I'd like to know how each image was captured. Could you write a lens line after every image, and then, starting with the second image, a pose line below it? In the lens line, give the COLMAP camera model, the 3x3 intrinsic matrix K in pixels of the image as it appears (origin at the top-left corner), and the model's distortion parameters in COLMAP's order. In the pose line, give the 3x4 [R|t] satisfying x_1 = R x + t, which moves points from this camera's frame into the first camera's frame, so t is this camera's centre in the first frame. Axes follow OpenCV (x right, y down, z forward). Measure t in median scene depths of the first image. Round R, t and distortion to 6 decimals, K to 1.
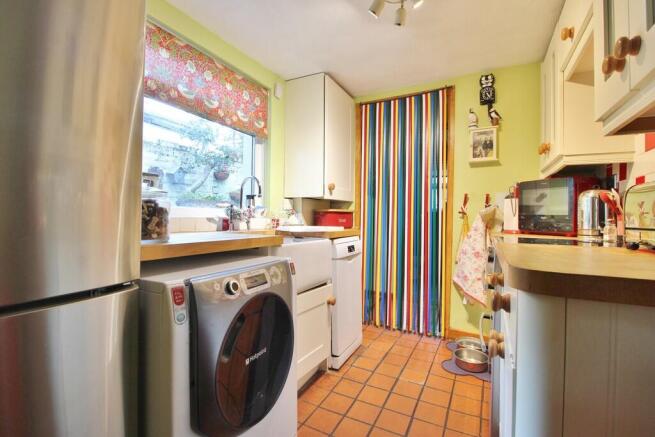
lens RADIAL K [[302.5, 0, 327.2], [0, 302.5, 217.9], [0, 0, 1]] dist [-0.008941, -0.005881]
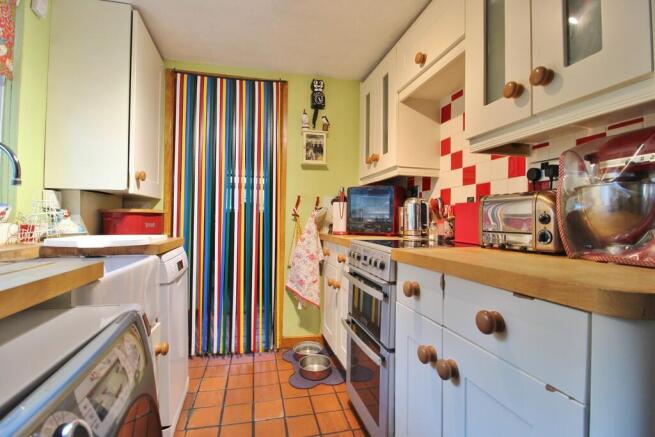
lens RADIAL K [[302.5, 0, 329.9], [0, 302.5, 216.6], [0, 0, 1]] dist [-0.008941, -0.005881]
pose [[0.749031, 0.000296, 0.662535, -0.117313], [0.001937, 0.999995, -0.002636, -0.009527], [-0.662532, 0.003258, 0.749026, 0.210736]]
